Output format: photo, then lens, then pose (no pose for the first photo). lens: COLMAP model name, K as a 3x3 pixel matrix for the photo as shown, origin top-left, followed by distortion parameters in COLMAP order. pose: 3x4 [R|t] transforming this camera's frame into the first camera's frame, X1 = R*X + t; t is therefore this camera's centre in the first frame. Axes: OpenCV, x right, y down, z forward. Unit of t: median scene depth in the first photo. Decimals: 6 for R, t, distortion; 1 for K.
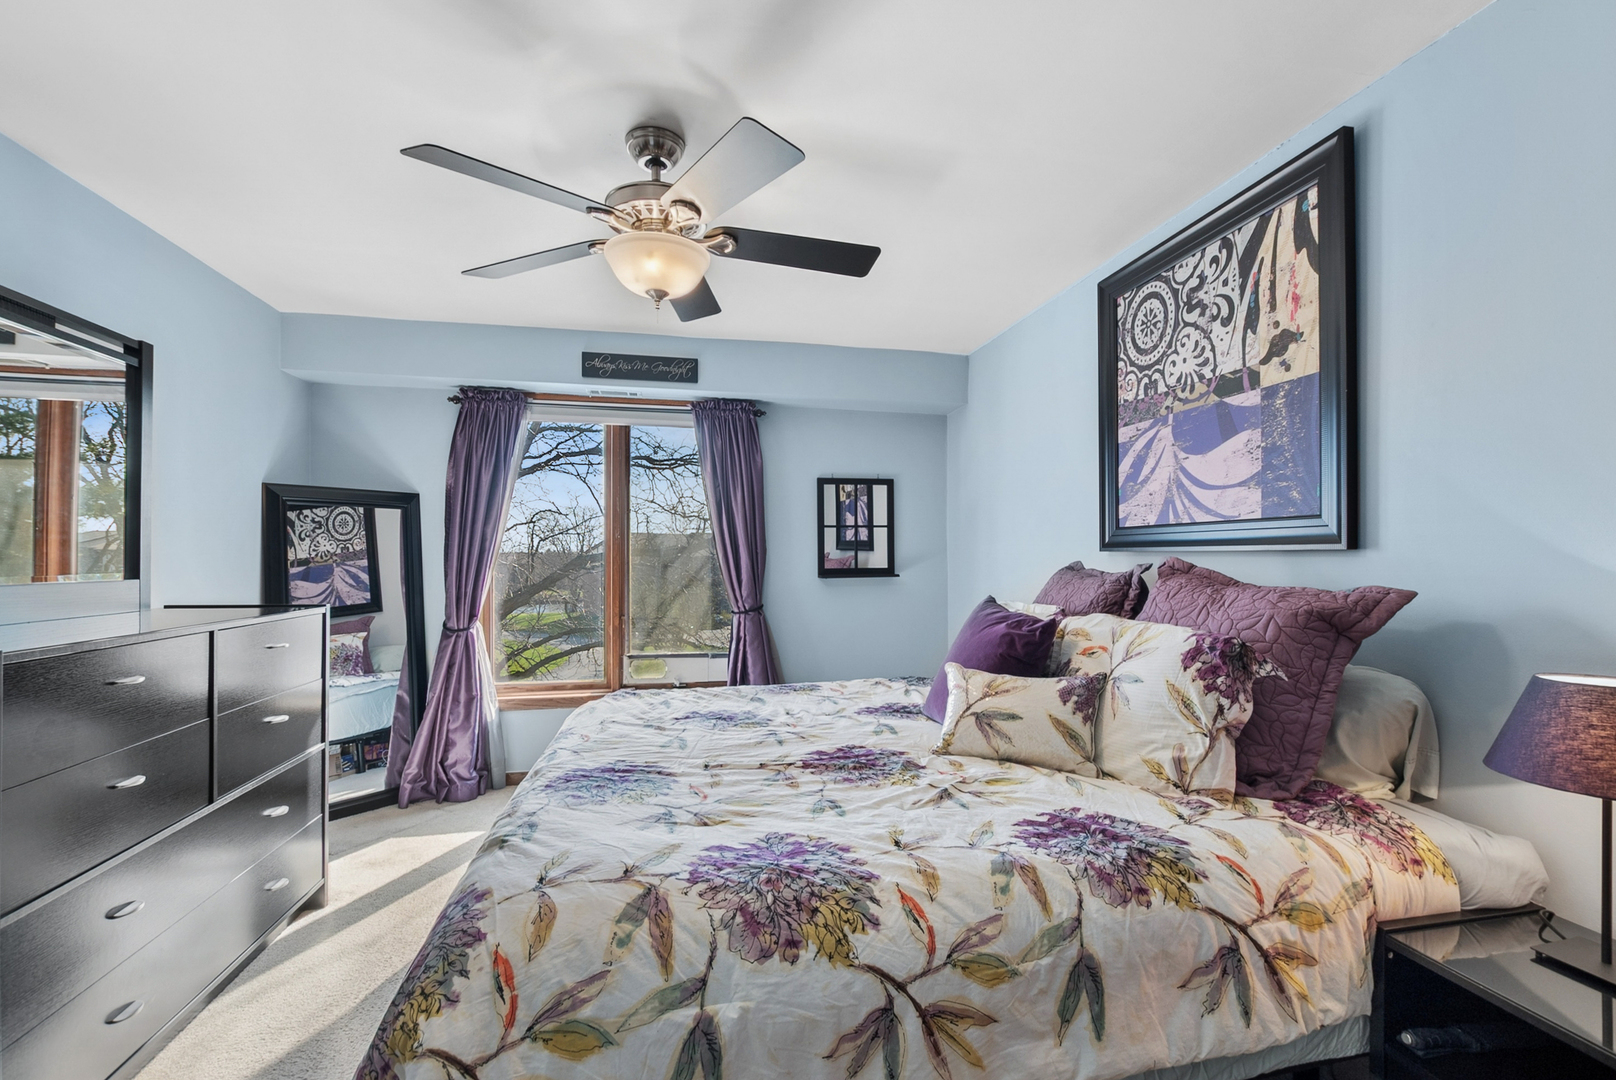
lens RADIAL K [[695.6, 0, 837.8], [0, 695.6, 558.3], [0, 0, 1]] dist [-0.011984, 0.000411]
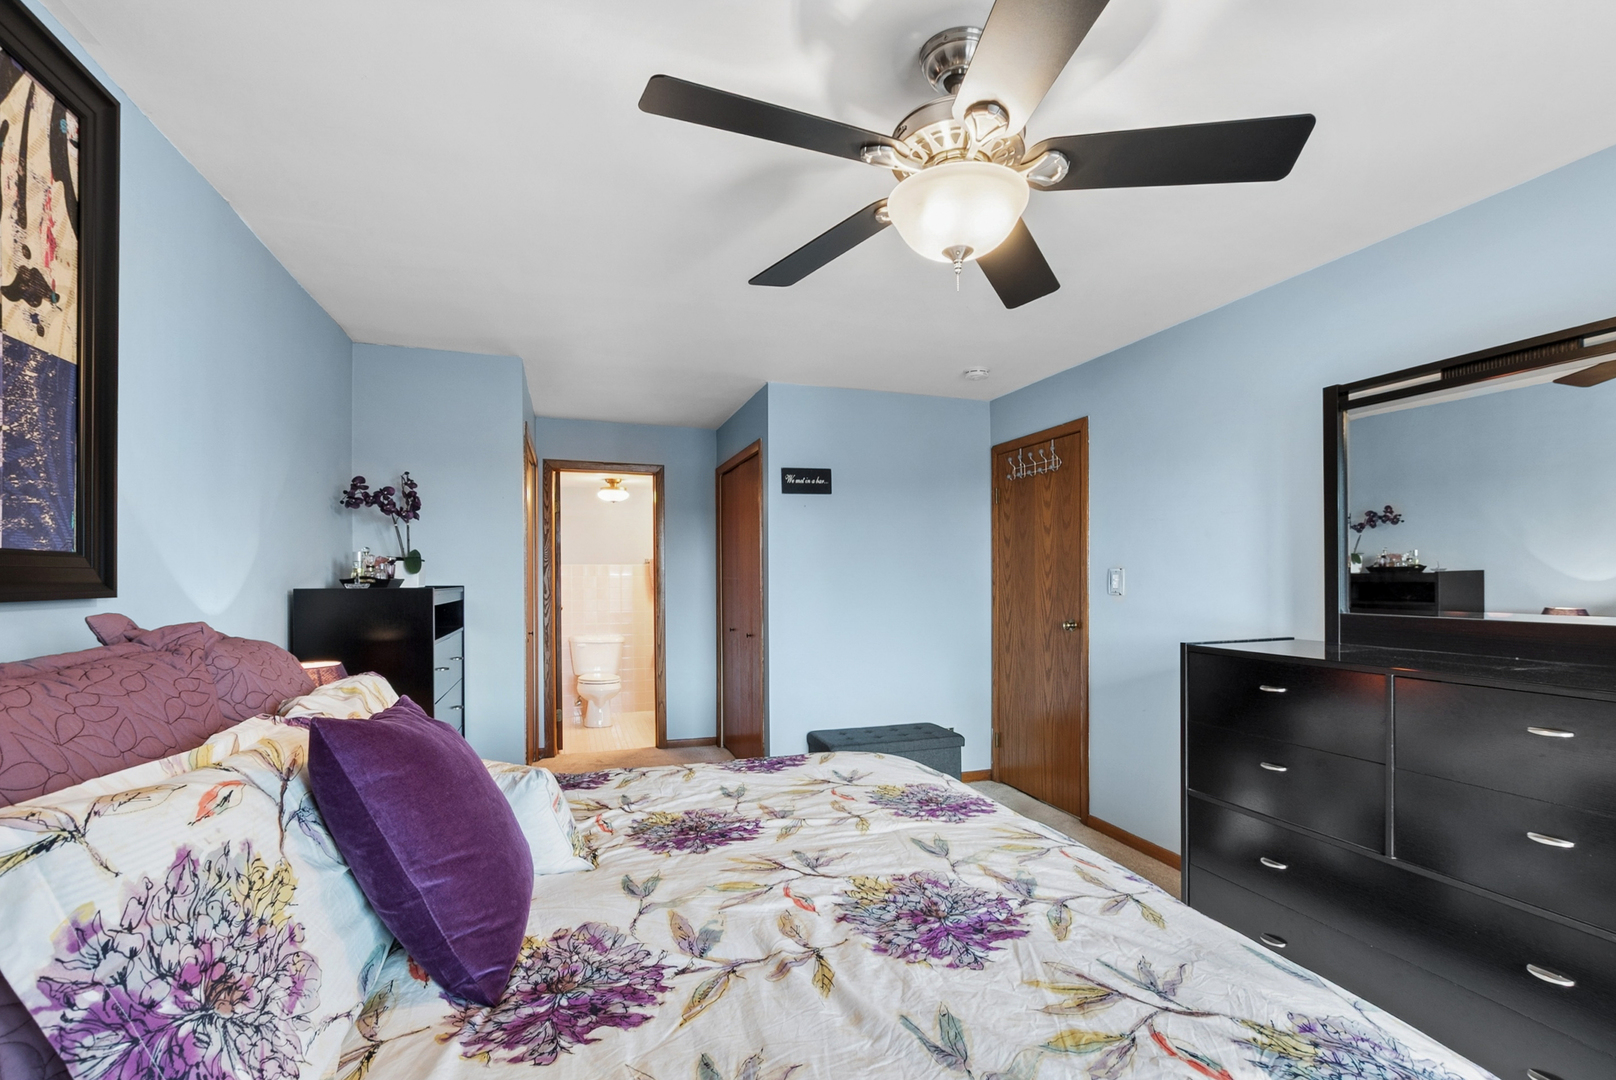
lens RADIAL K [[695.6, 0, 837.8], [0, 695.6, 558.3], [0, 0, 1]] dist [-0.011984, 0.000411]
pose [[-0.993642, 0.001303, -0.112574, -0.041885], [0.002731, 0.999918, -0.012540, -0.037282], [0.112549, -0.012768, -0.993564, 1.541974]]
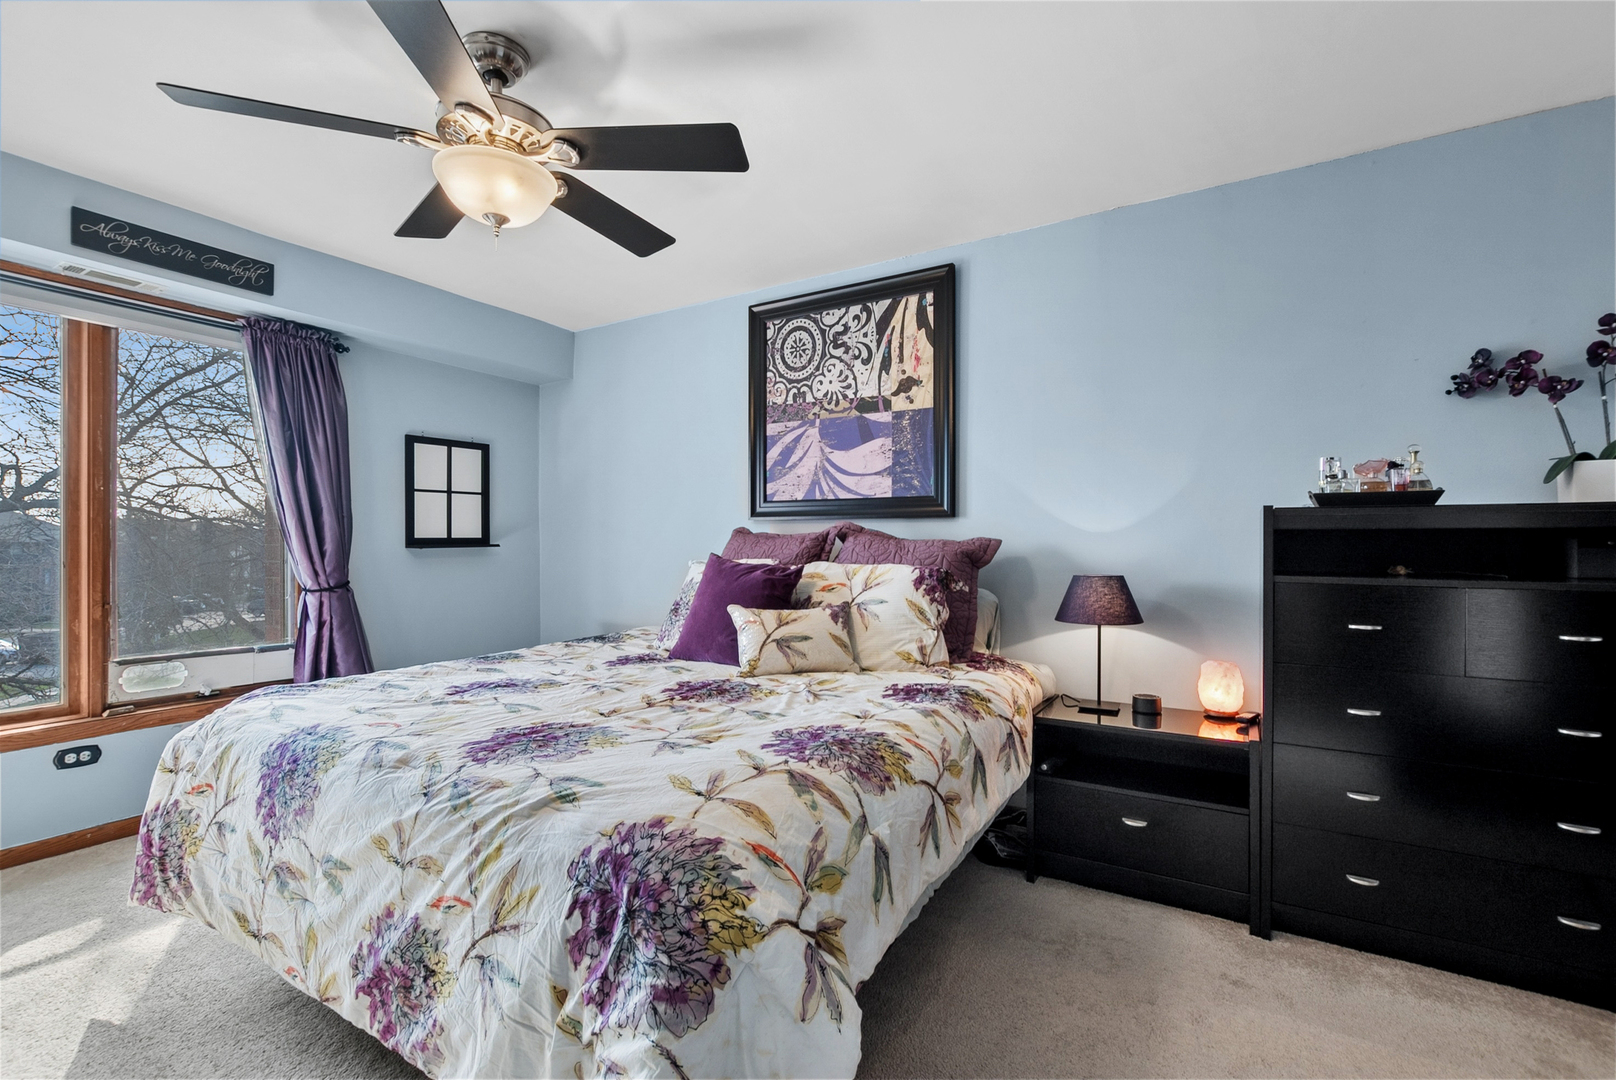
lens RADIAL K [[688.3, 0, 808.0], [0, 688.3, 540.0], [0, 0, 1]] dist [-0.029623, 0.010786]
pose [[0.699521, 0.004210, 0.714600, -0.546866], [-0.001222, 0.999988, -0.004695, 0.040228], [-0.714611, 0.002411, 0.699518, 0.072468]]
